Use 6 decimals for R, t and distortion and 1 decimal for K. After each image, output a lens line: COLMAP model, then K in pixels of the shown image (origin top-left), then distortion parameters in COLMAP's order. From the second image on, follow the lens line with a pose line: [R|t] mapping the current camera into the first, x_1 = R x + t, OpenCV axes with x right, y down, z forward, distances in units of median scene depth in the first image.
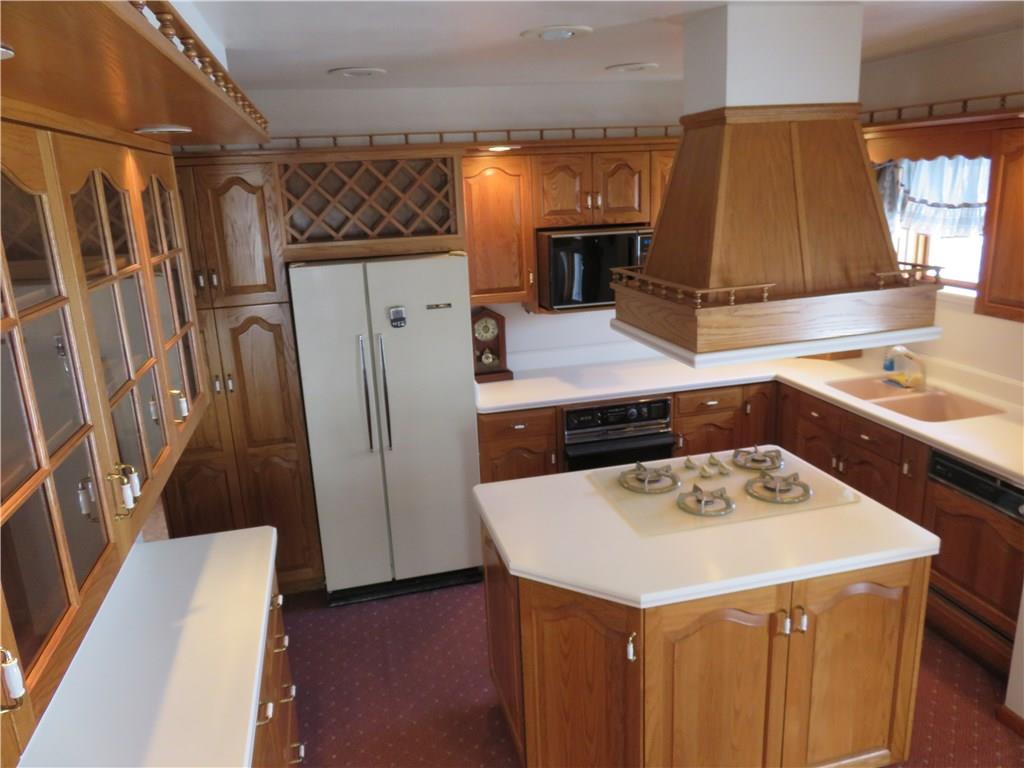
lens RADIAL K [[762.8, 0, 514.2], [0, 762.8, 382.6], [0, 0, 1]] dist [-0.010762, 0.001356]
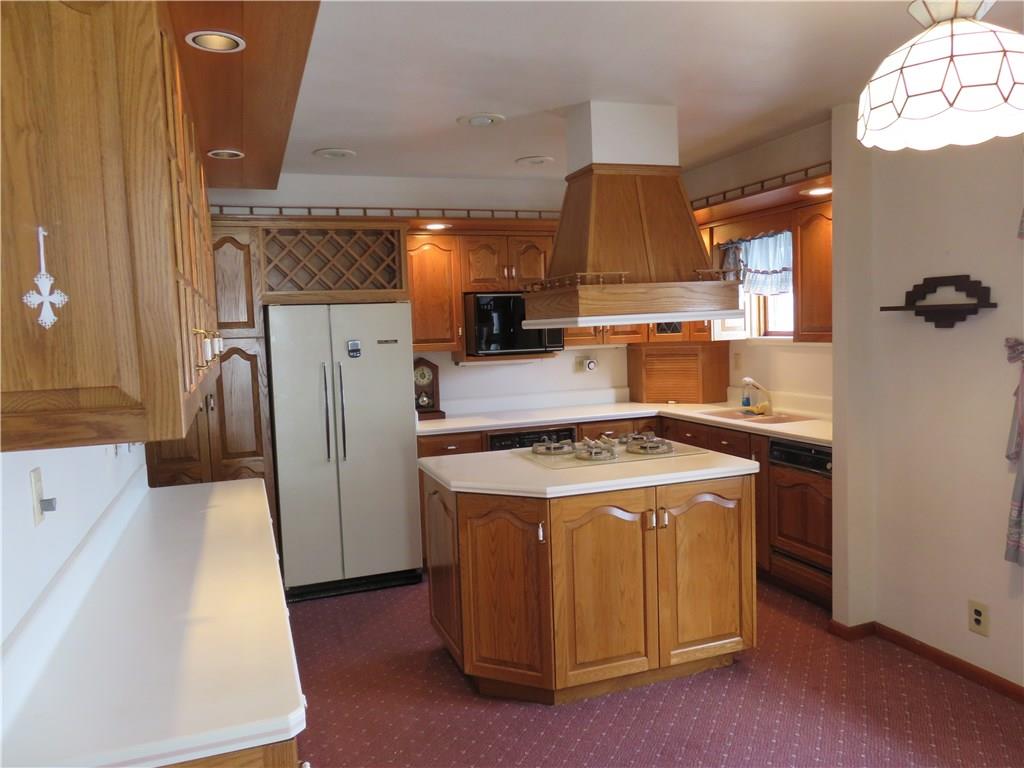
lens RADIAL K [[762.8, 0, 513.7], [0, 762.8, 384.1], [0, 0, 1]] dist [-0.010762, 0.001356]
pose [[0.994670, -0.000582, 0.103103, -0.021056], [0.020193, 0.981719, -0.189260, 0.202009], [-0.101108, 0.190333, 0.976499, -0.220909]]
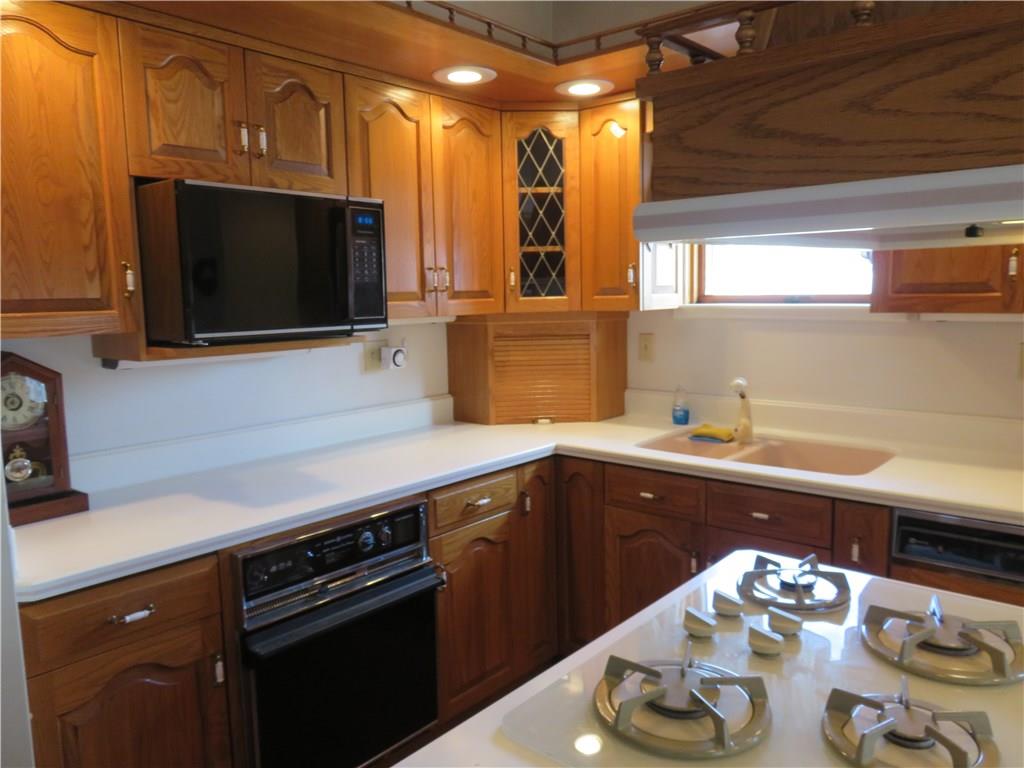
lens RADIAL K [[762.8, 0, 518.3], [0, 762.8, 386.4], [0, 0, 1]] dist [-0.010762, 0.001356]
pose [[0.810746, -0.044581, 0.583698, -0.064871], [0.134140, 0.984714, -0.111108, 0.009250], [-0.569822, 0.168378, 0.804333, 0.563683]]
